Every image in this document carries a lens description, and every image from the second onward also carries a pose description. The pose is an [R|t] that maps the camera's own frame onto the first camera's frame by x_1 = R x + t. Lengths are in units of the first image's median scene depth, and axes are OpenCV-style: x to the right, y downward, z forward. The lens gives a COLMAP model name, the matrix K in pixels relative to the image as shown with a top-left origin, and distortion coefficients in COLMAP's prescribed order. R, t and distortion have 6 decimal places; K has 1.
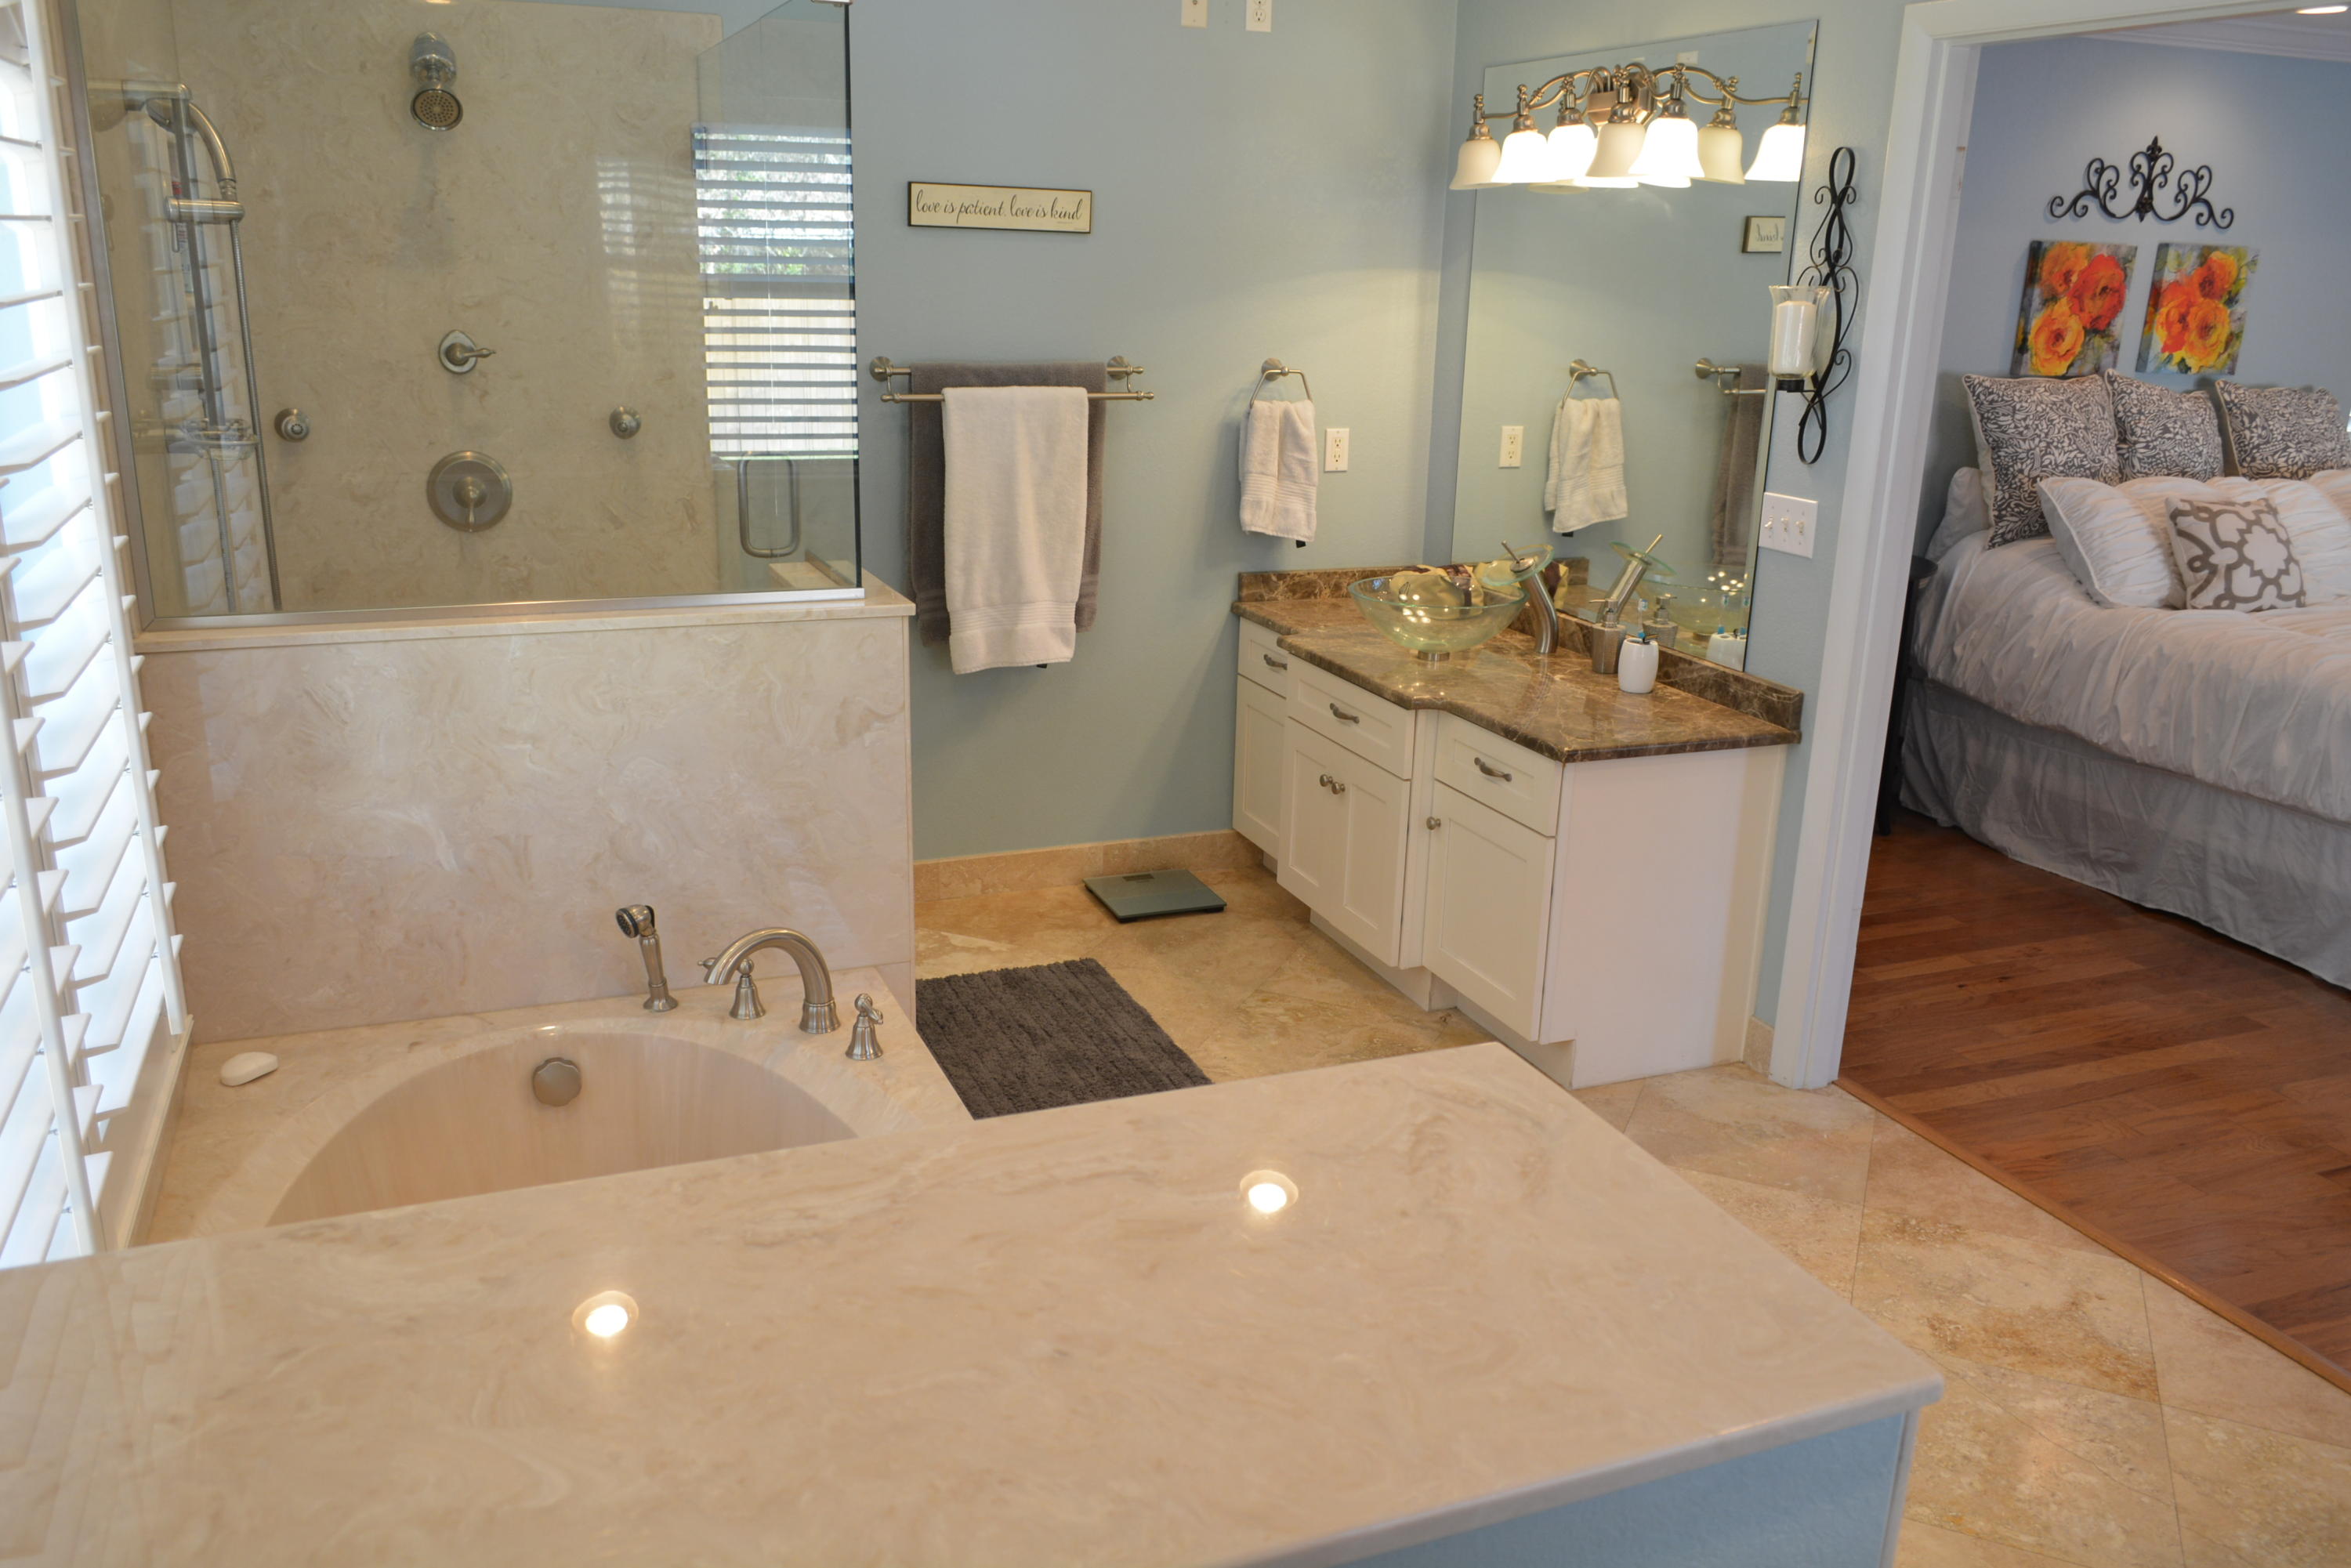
lens RADIAL K [[1832.8, 0, 1173.4], [0, 1832.8, 787.5], [0, 0, 1]] dist [-0.016445, 0.010758]
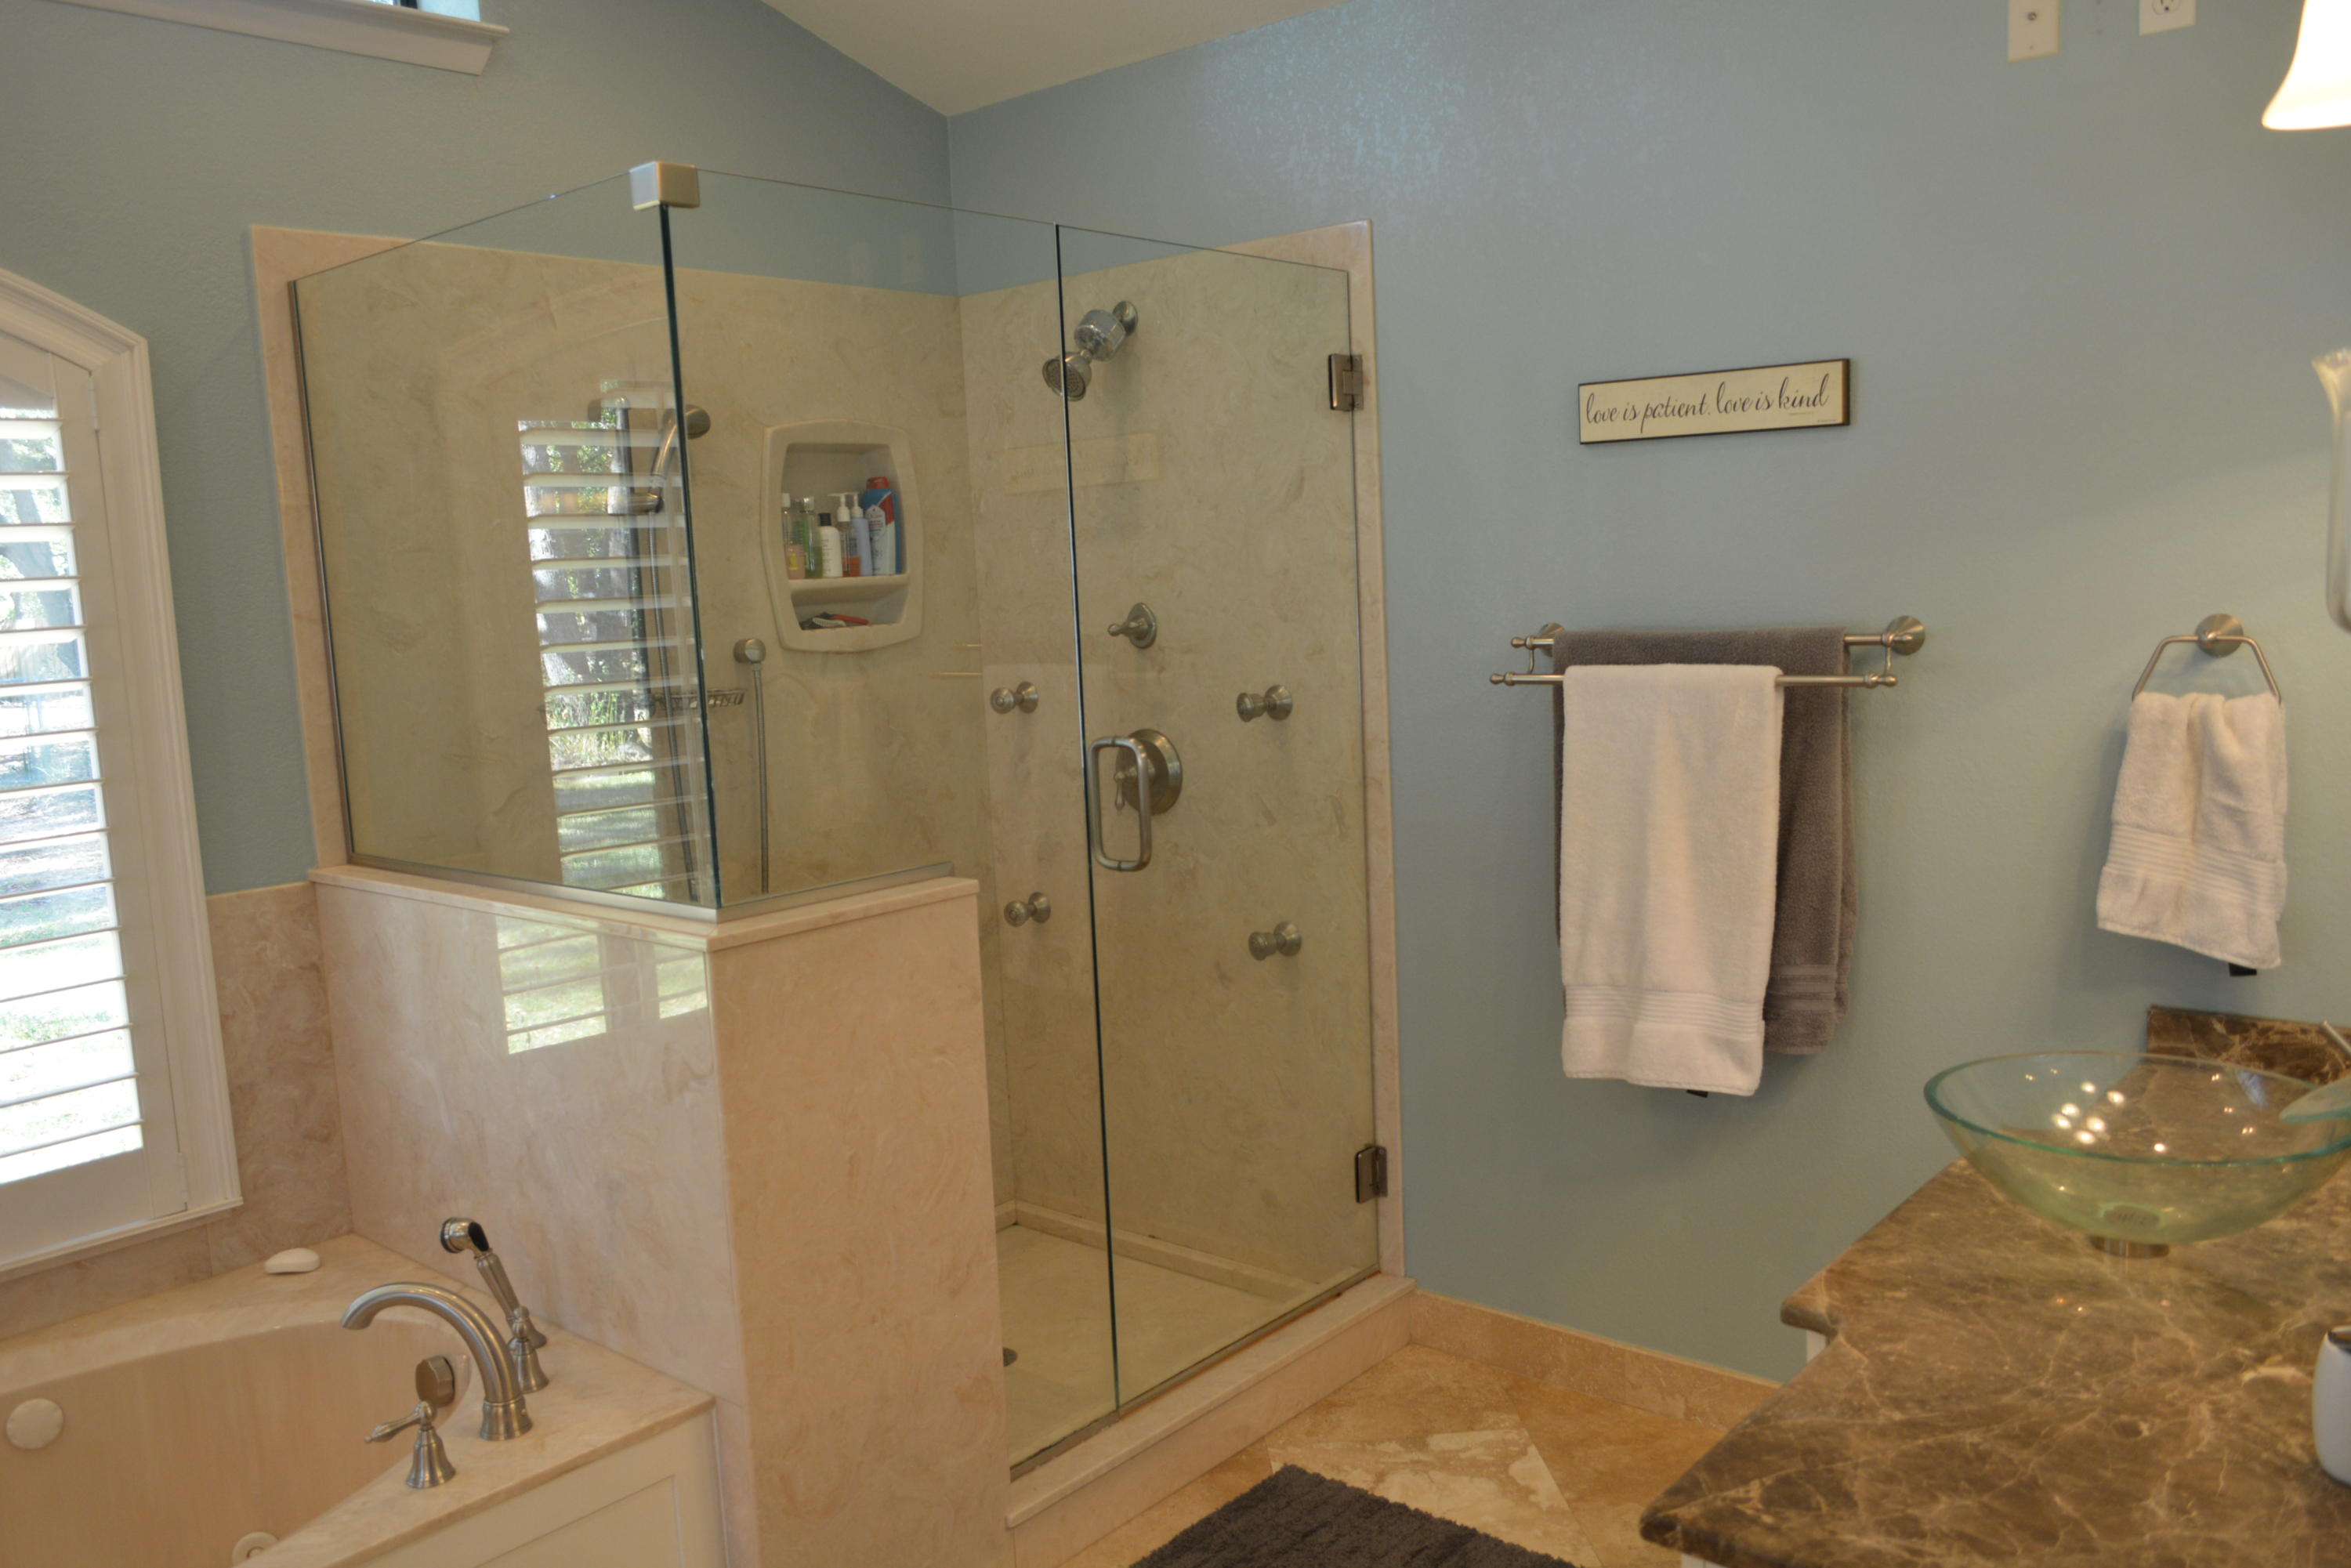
lens RADIAL K [[1832.8, 0, 1170.8], [0, 1832.8, 787.8], [0, 0, 1]] dist [-0.016445, 0.010758]
pose [[0.452304, 0.062073, -0.889701, 0.421902], [-0.195602, 0.980192, -0.031053, -0.119168], [0.870150, 0.188073, 0.455486, 0.549248]]
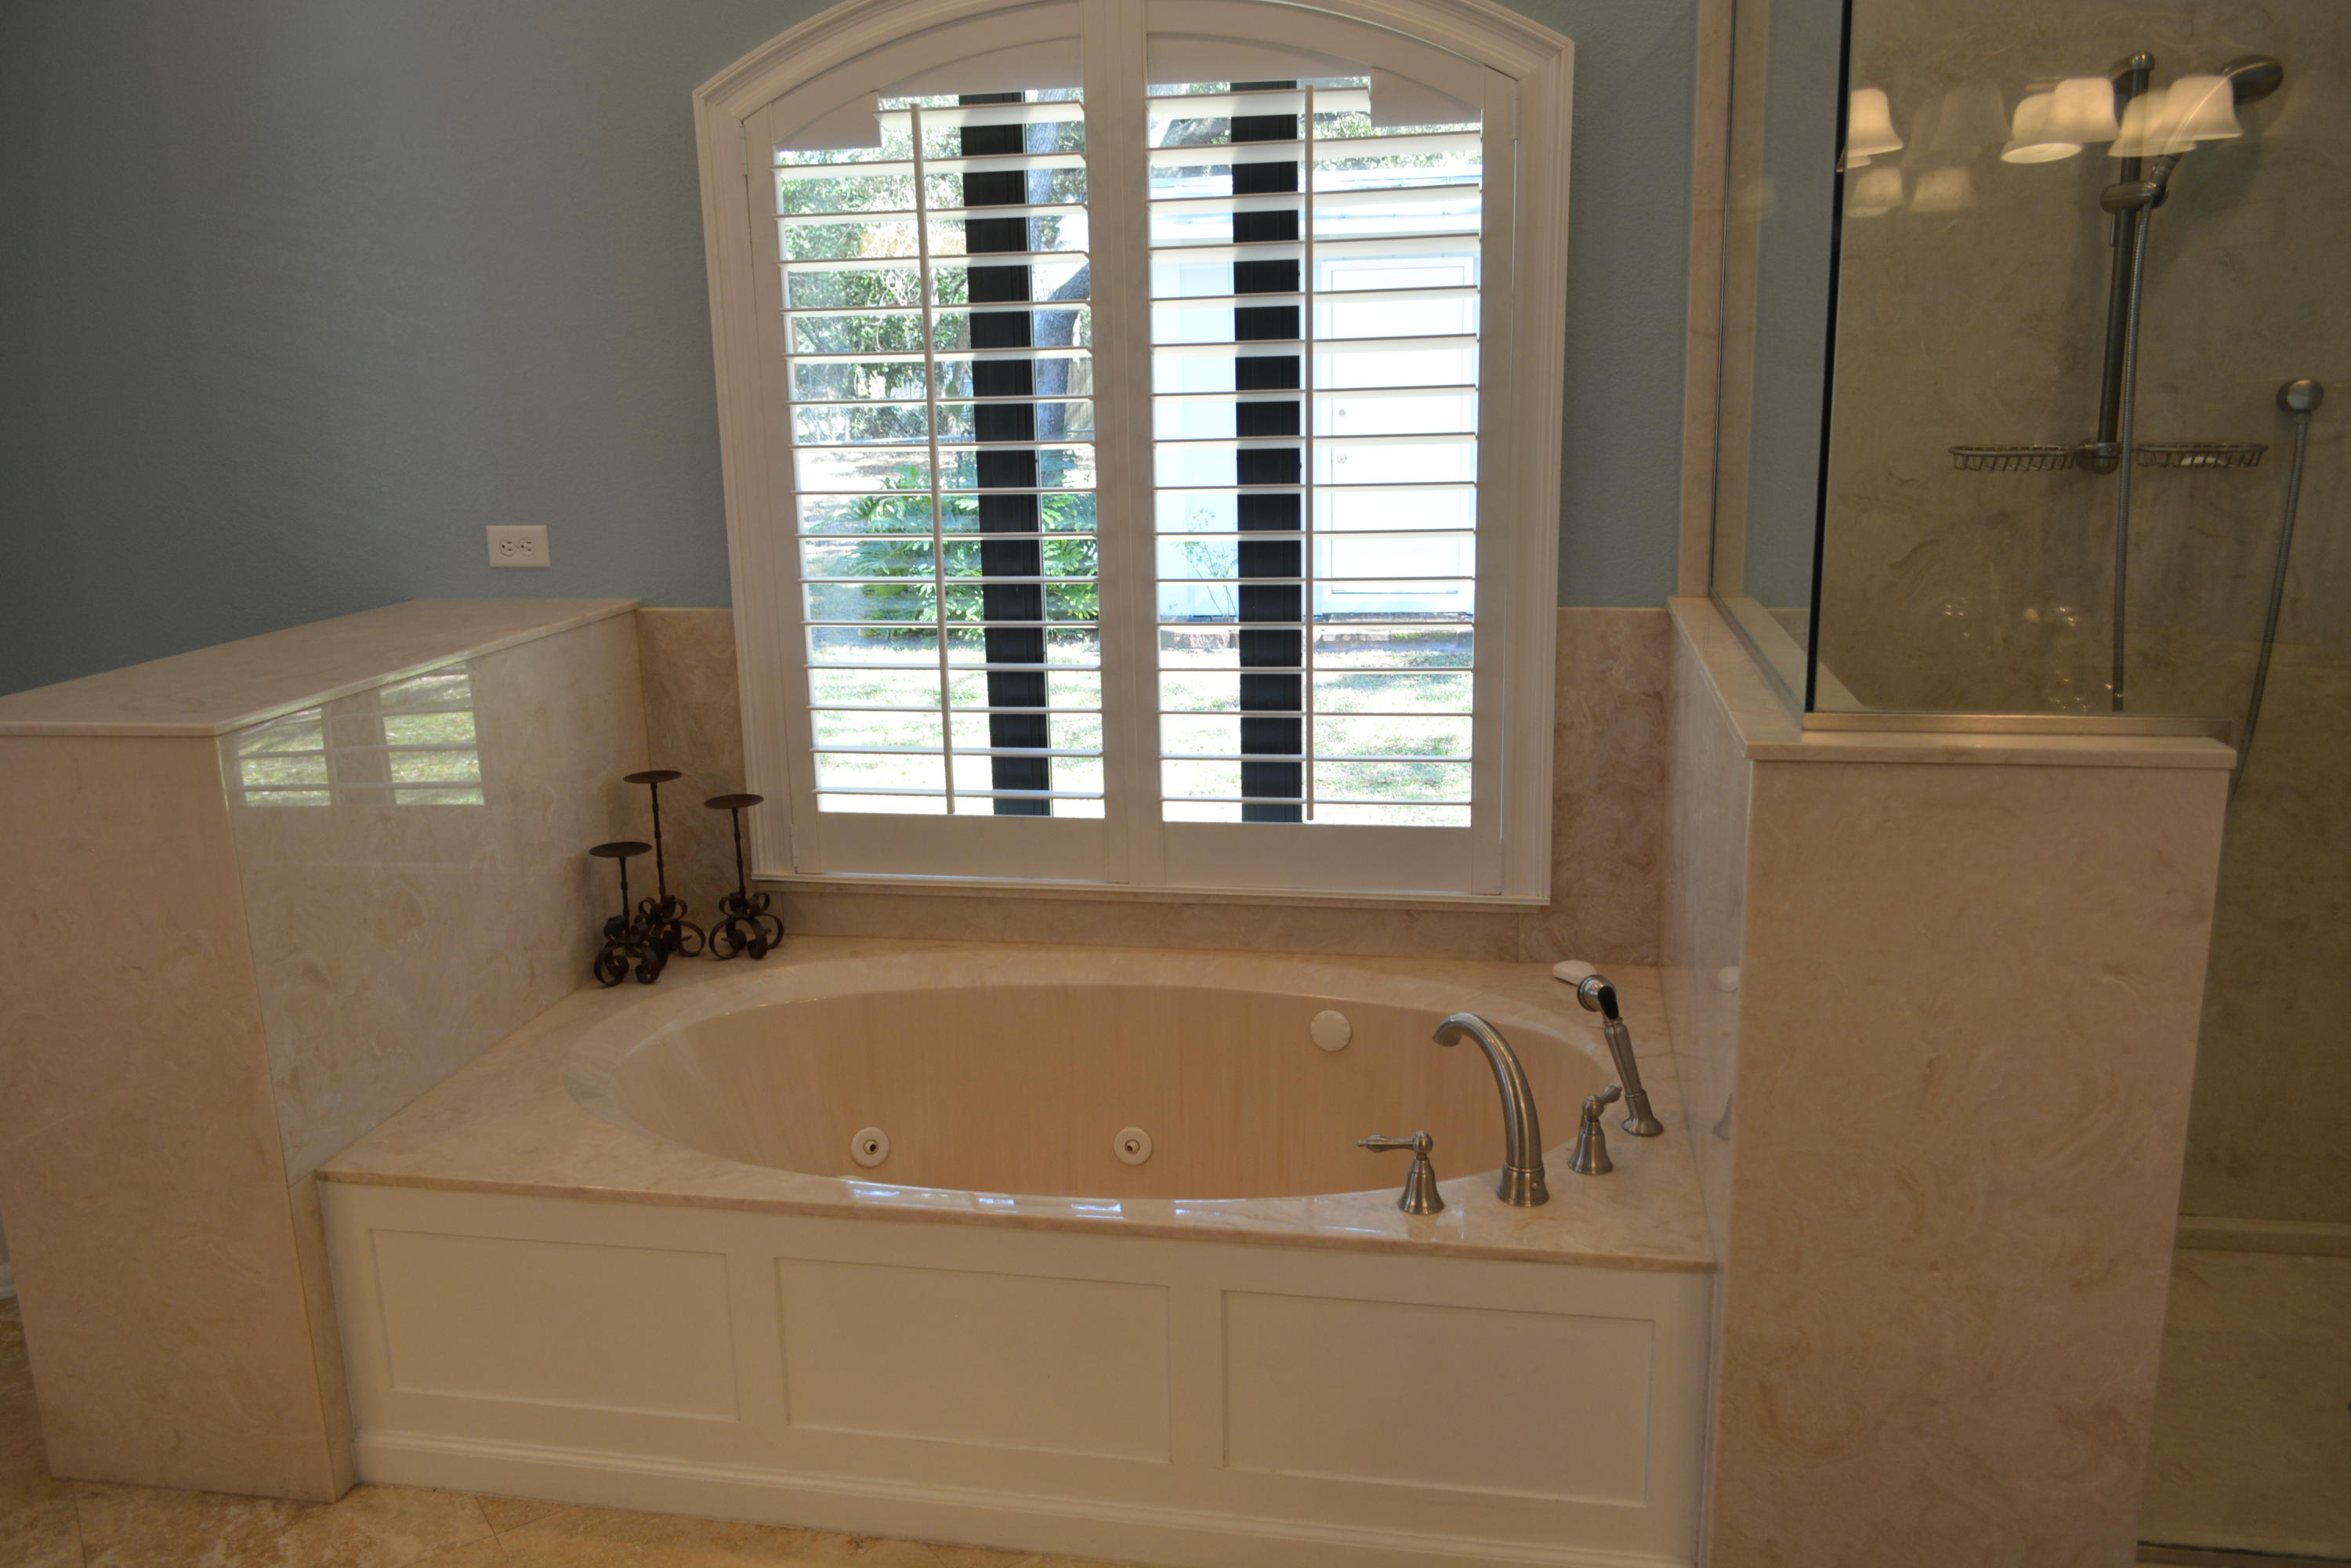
lens RADIAL K [[1832.8, 0, 1162.7], [0, 1832.8, 791.7], [0, 0, 1]] dist [-0.016445, 0.010758]
pose [[-0.541321, 0.183779, -0.820486, 0.330393], [-0.227677, 0.907327, 0.353442, -0.177182], [0.809404, 0.378131, -0.449313, 0.764670]]
